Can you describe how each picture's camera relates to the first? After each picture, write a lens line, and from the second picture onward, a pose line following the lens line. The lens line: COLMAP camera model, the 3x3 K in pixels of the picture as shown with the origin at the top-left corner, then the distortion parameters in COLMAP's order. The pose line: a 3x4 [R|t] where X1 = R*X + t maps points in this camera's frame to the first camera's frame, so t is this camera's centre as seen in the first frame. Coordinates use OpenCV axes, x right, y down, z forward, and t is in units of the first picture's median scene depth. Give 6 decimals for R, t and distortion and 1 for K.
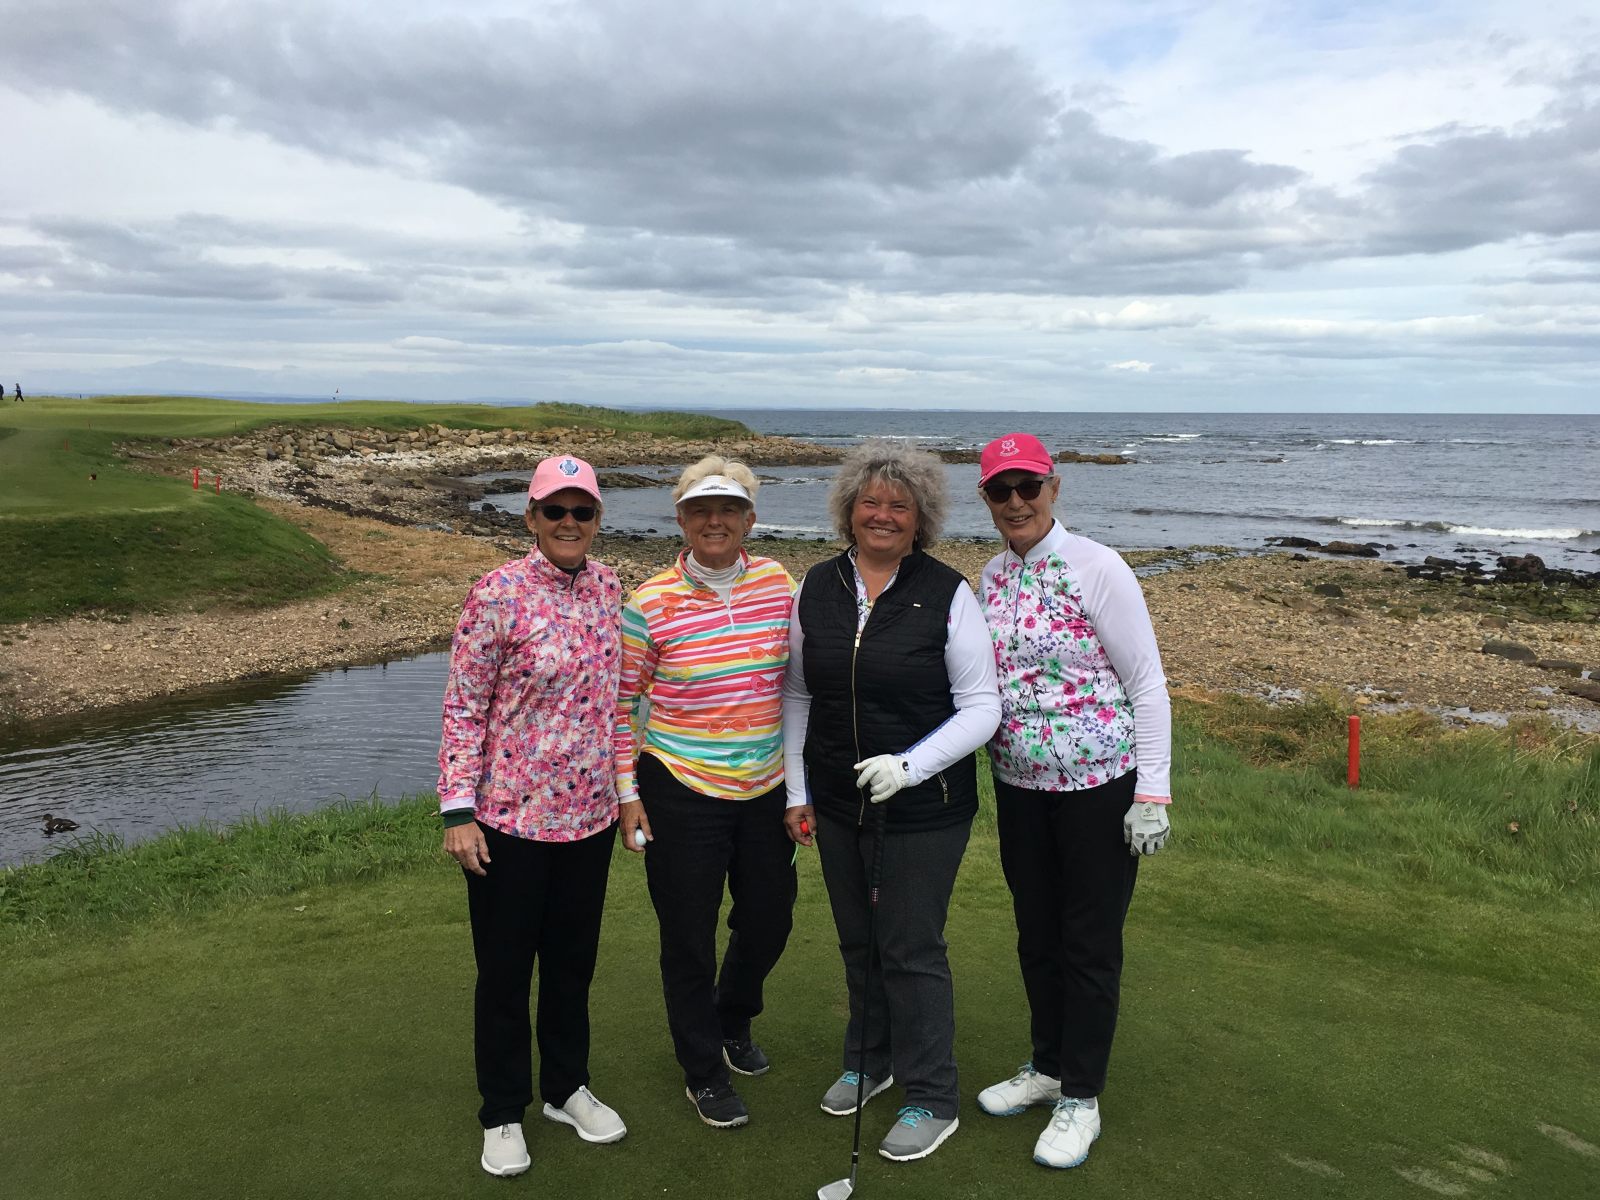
lens RADIAL K [[1387.7, 0, 800.0], [0, 1387.7, 600.0], [0, 0, 1]] dist [0.059581, -0.003529]
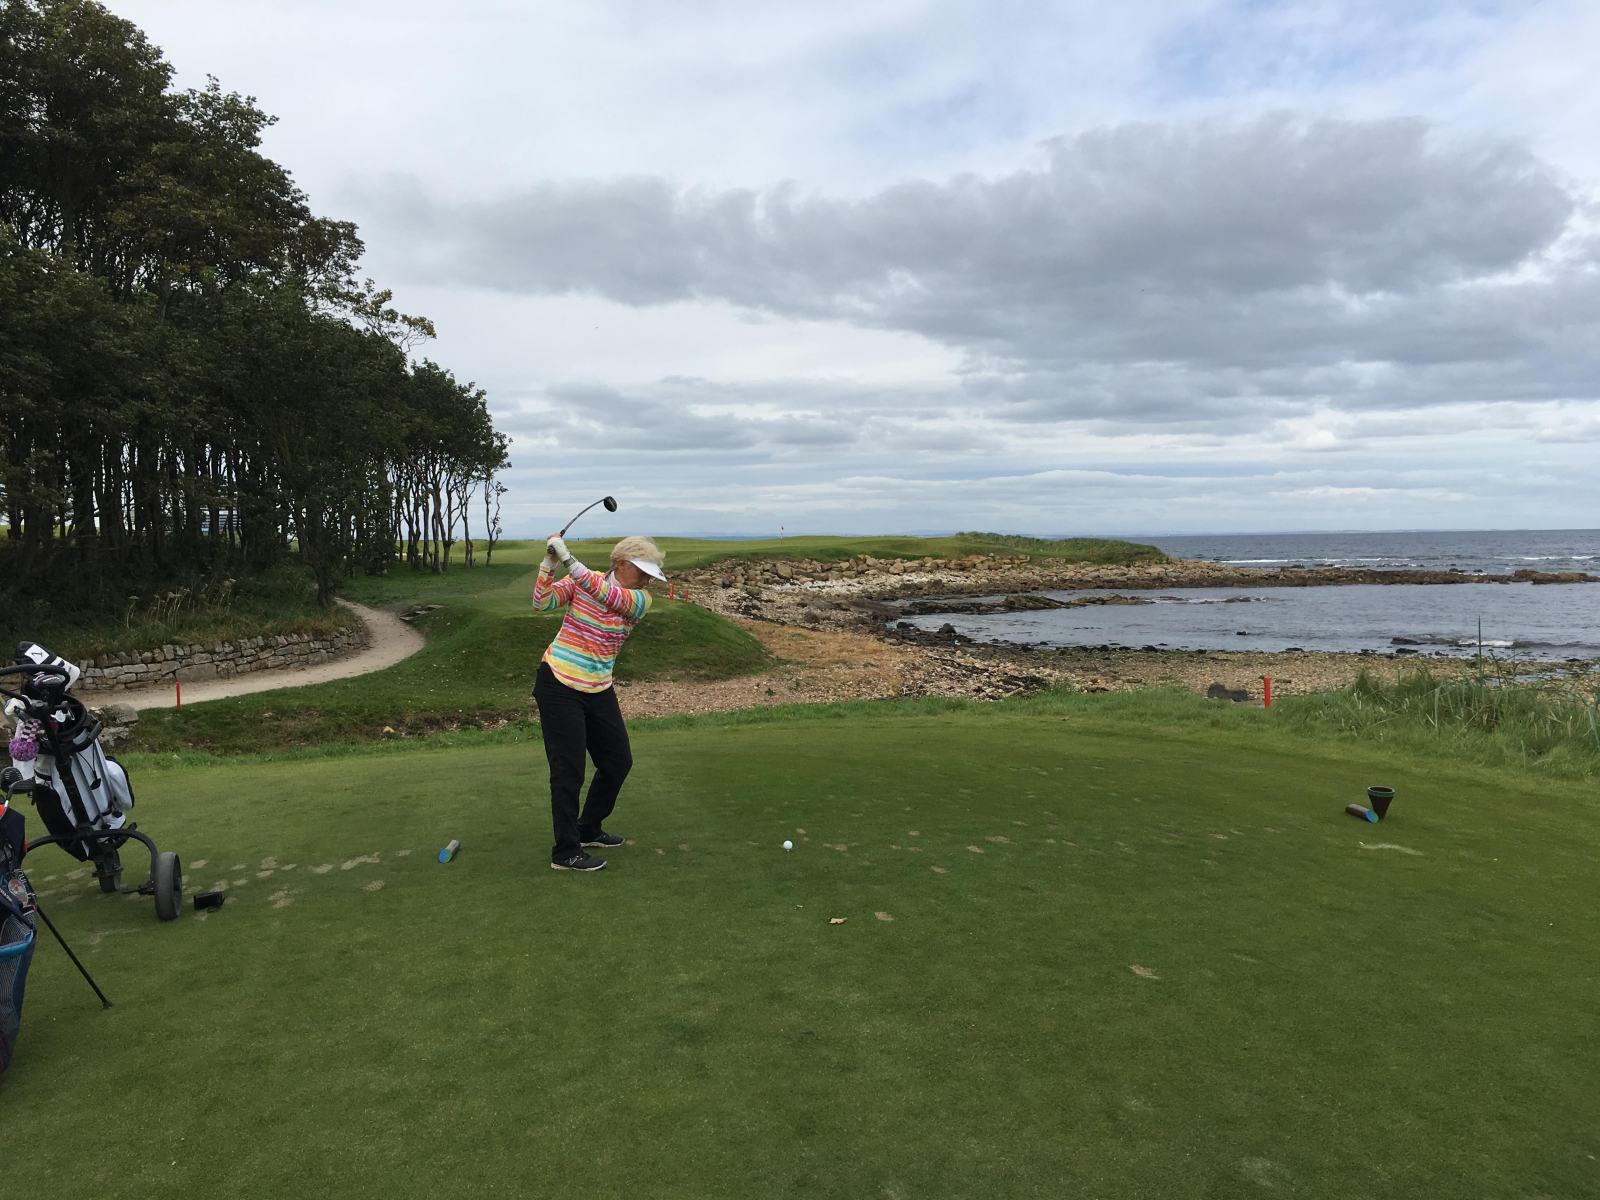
lens RADIAL K [[1468.5, 0, 800.0], [0, 1468.5, 600.0], [0, 0, 1]] dist [0.002081, 0.000842]
pose [[0.952263, -0.012029, -0.305041, 0.044593], [-0.017467, 0.995440, -0.093782, 0.019479], [0.304778, 0.094633, 0.947710, -0.114032]]
